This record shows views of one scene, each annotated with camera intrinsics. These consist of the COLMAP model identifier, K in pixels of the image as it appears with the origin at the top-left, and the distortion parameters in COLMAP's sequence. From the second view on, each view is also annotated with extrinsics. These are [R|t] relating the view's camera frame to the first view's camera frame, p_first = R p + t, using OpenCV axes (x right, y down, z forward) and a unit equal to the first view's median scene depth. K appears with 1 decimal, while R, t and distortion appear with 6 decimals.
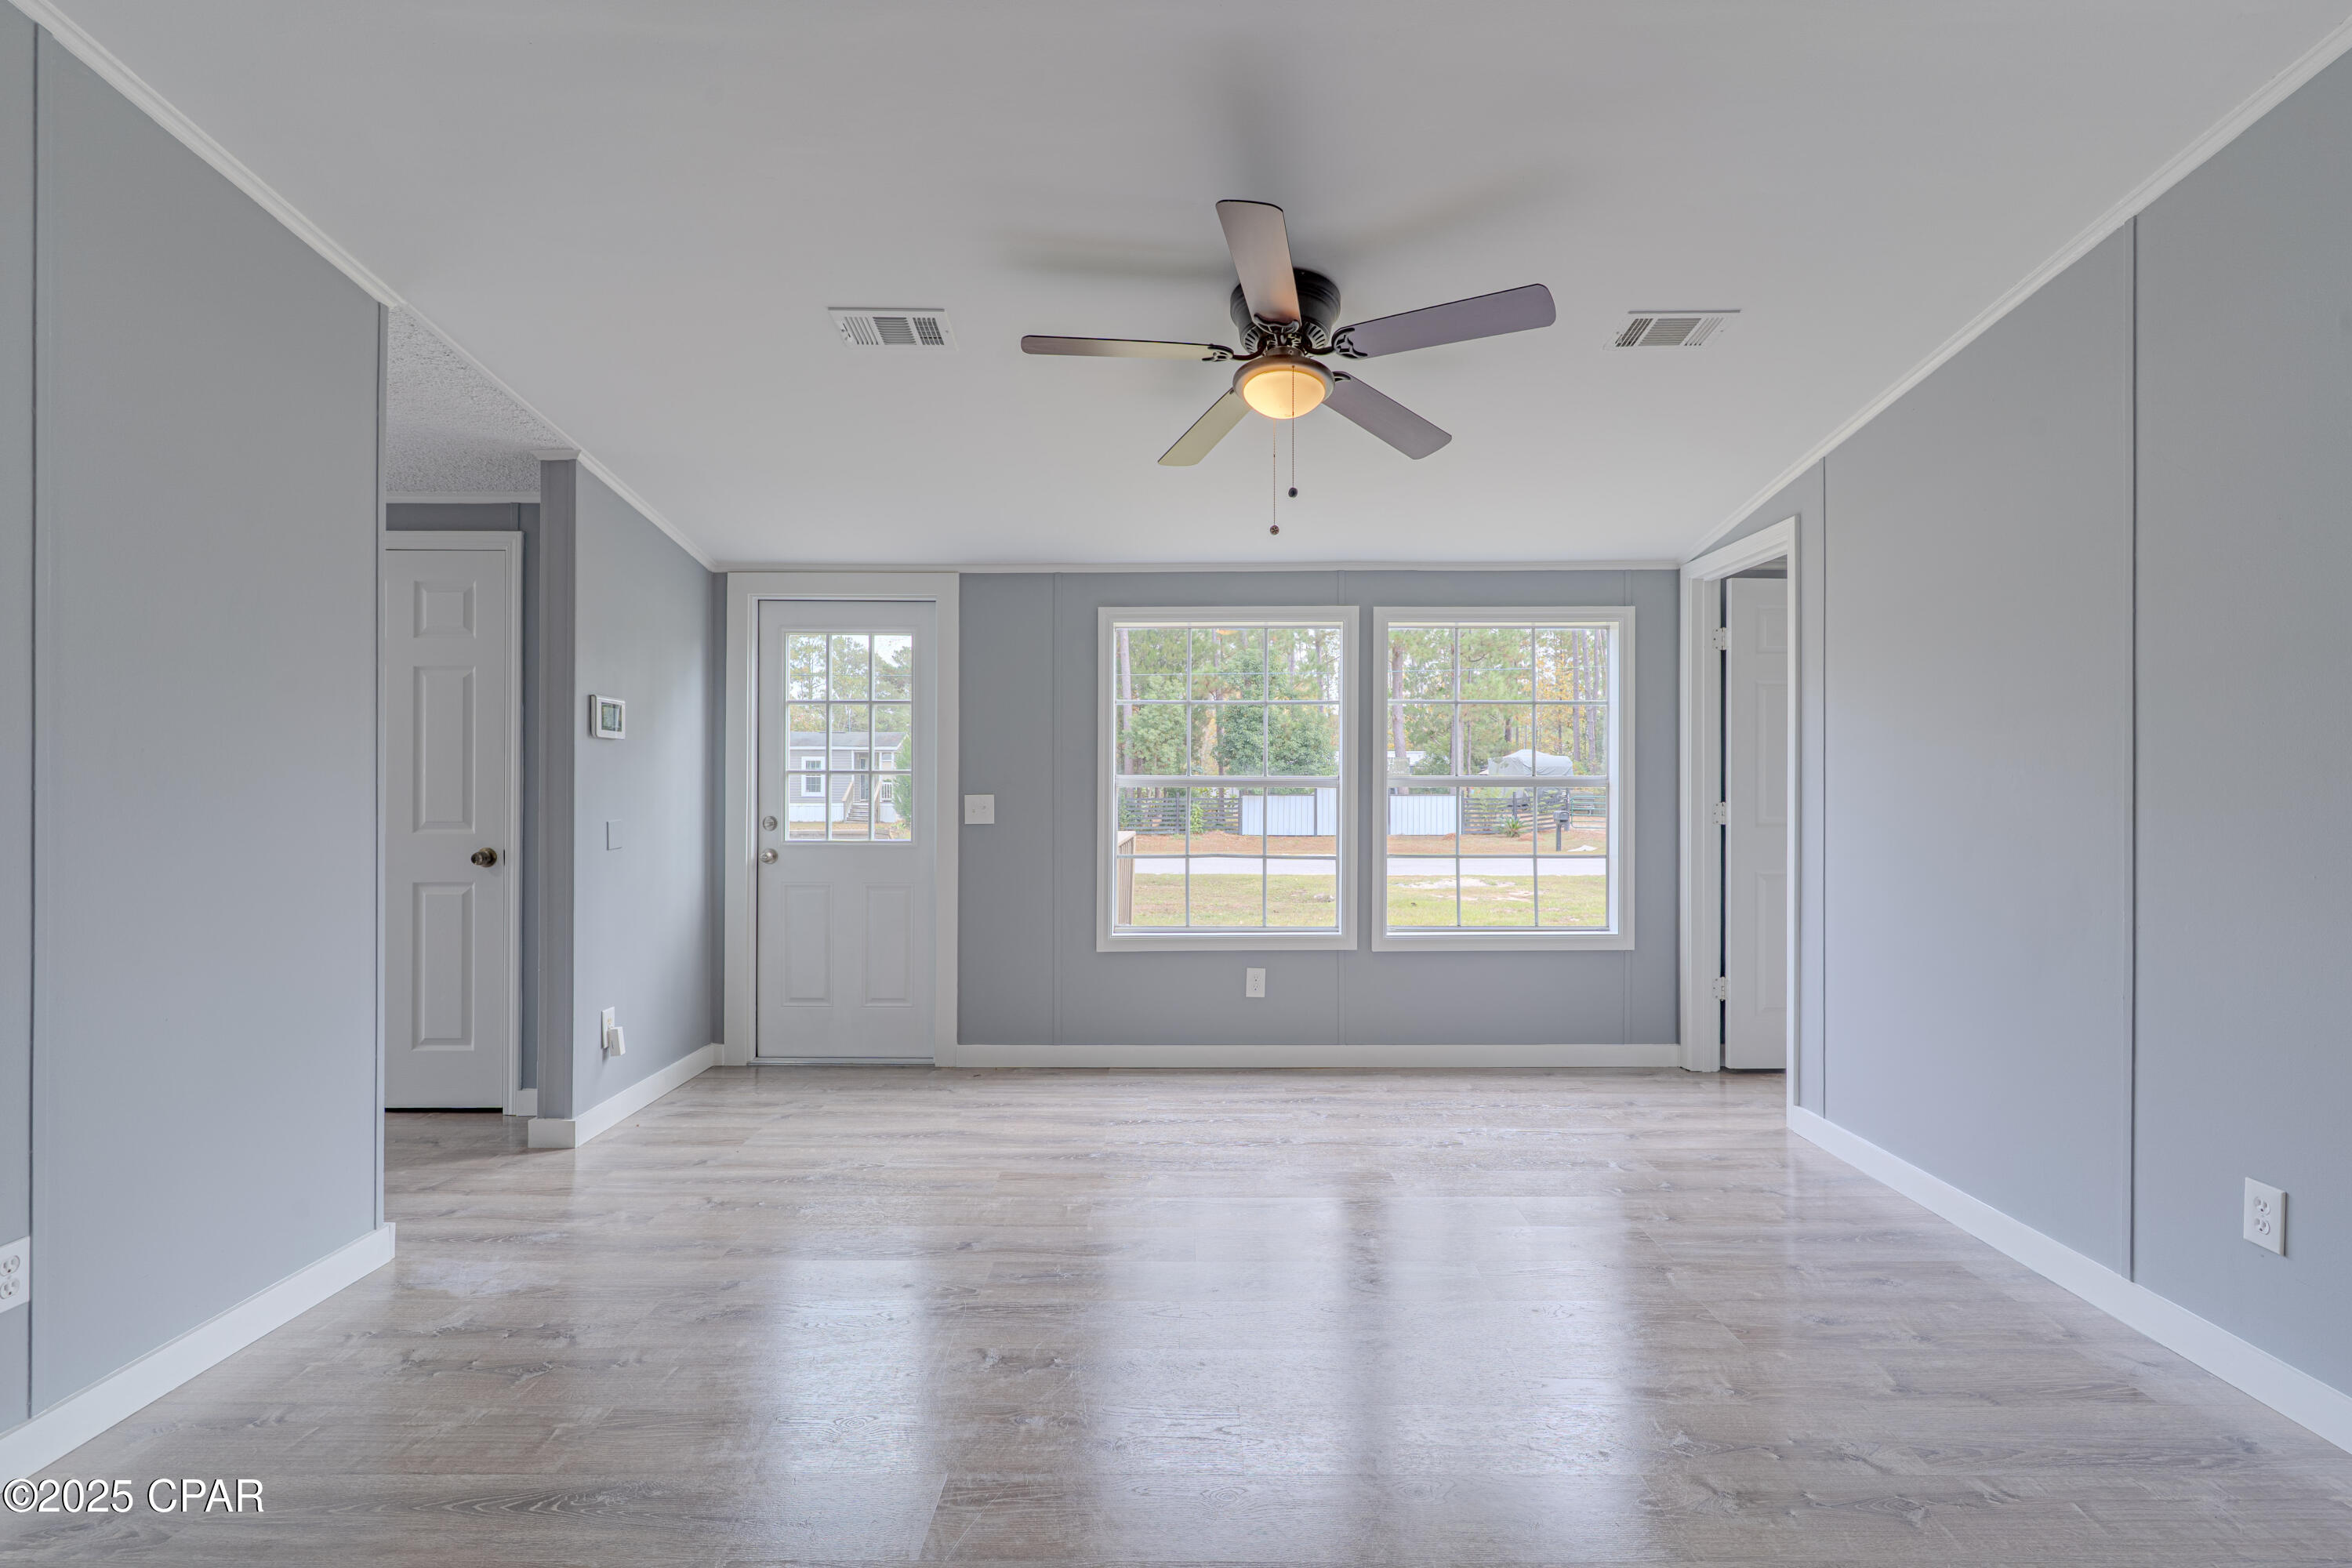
lens RADIAL K [[1121.4, 0, 1178.0], [0, 1121.4, 786.1], [0, 0, 1]] dist [0.003530, -0.001913]
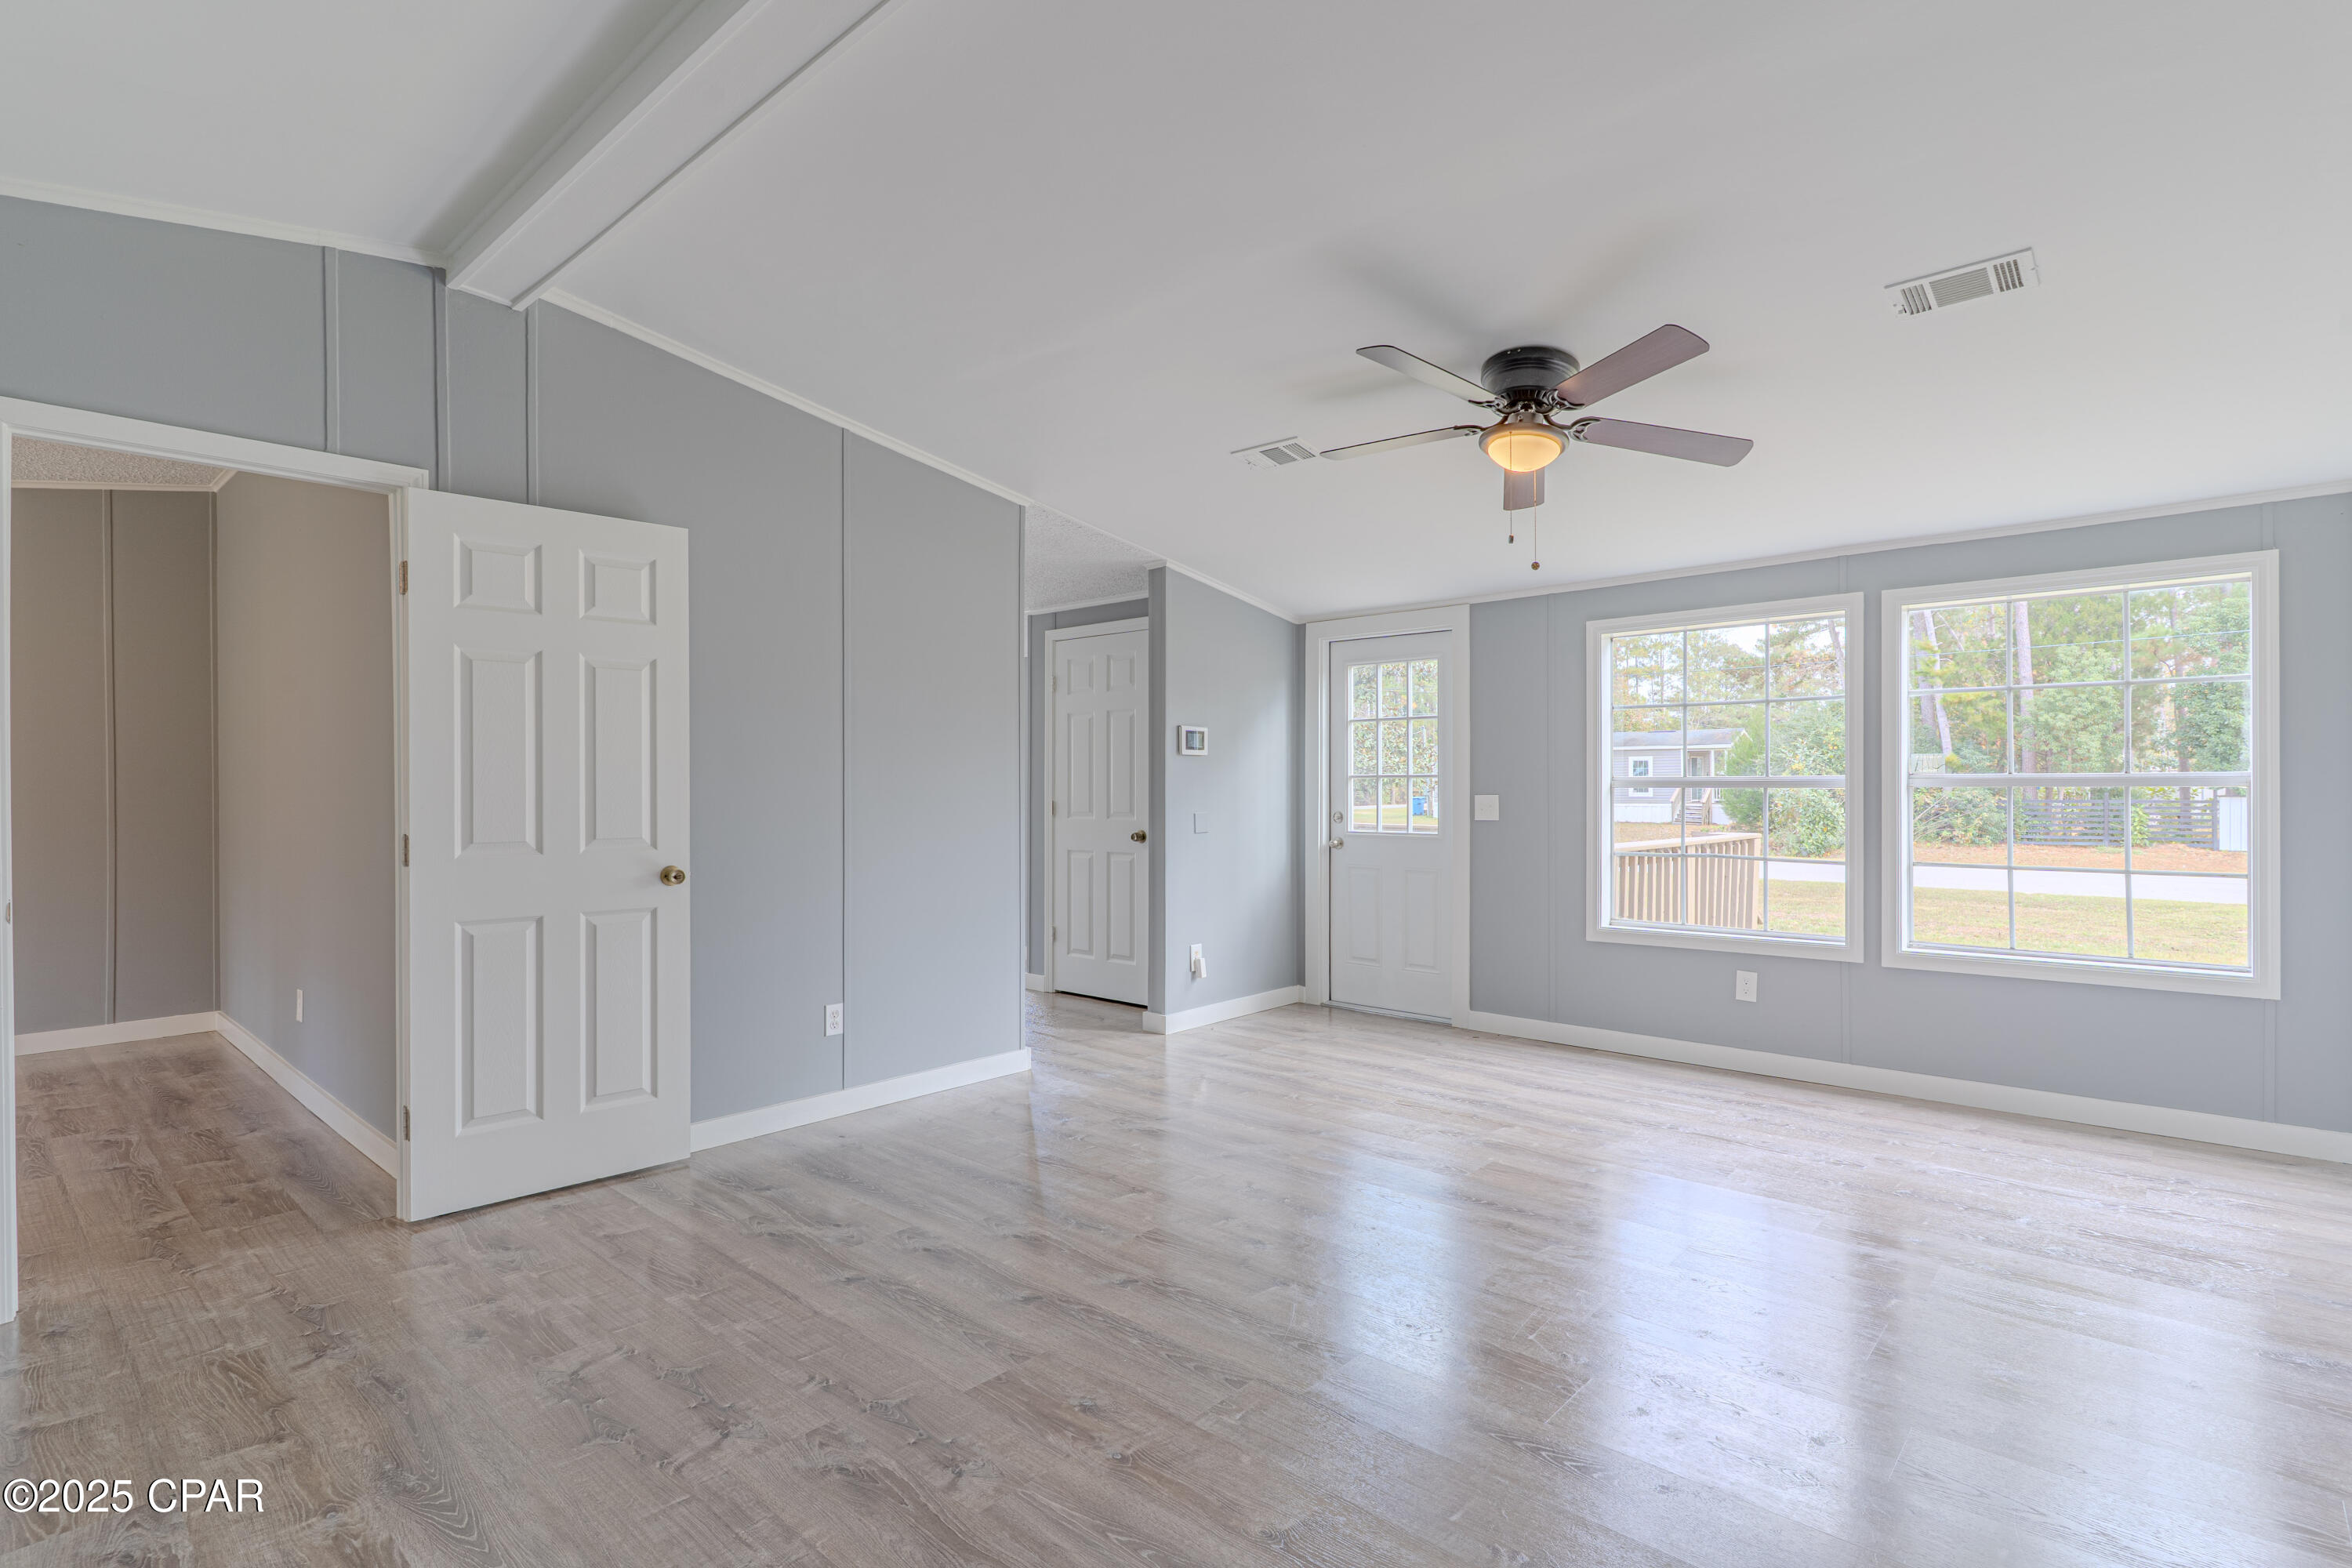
lens RADIAL K [[1121.4, 0, 1185.6], [0, 1121.4, 783.9], [0, 0, 1]] dist [0.003530, -0.001913]
pose [[0.748984, -0.005012, -0.662569, 0.359815], [0.003379, 0.999987, -0.003745, -0.000335], [0.662579, 0.000566, 0.748992, -0.064363]]
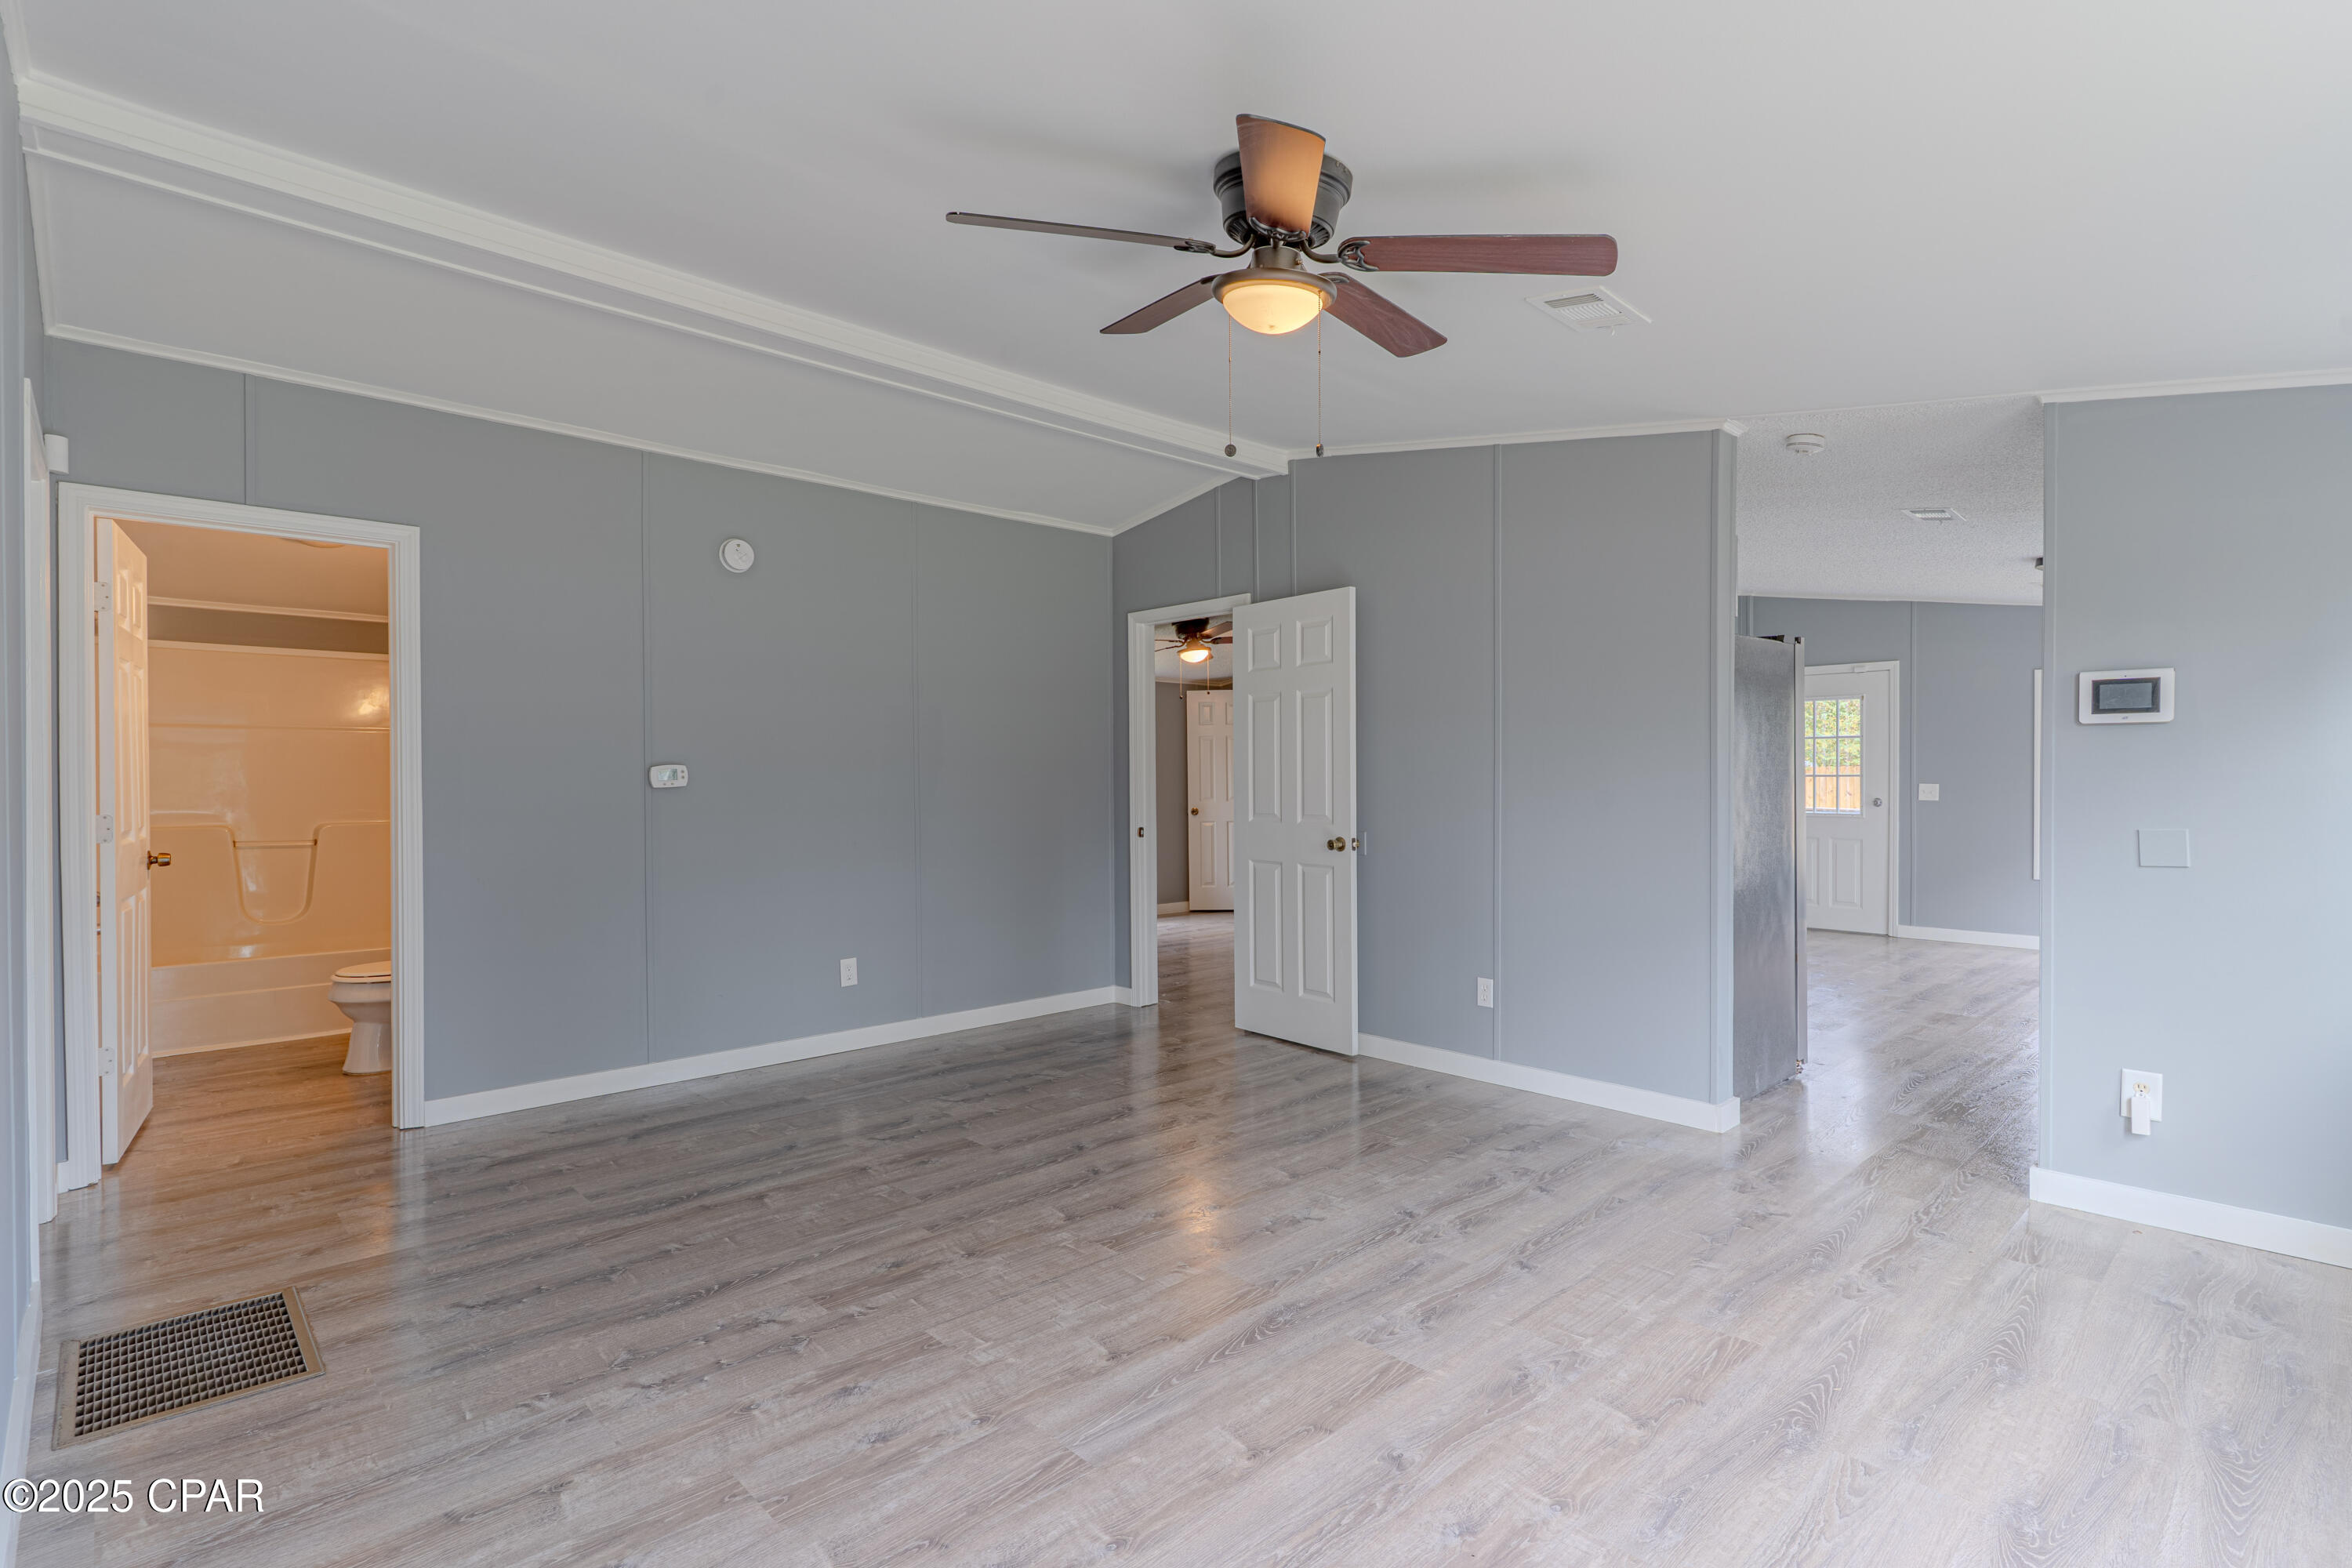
lens RADIAL K [[1121.4, 0, 1192.9], [0, 1121.4, 791.5], [0, 0, 1]] dist [0.003530, -0.001913]
pose [[-0.711482, 0.008667, -0.702651, 0.422566], [0.000413, 0.999929, 0.011916, -0.004093], [0.702704, 0.008188, -0.711435, 0.917444]]
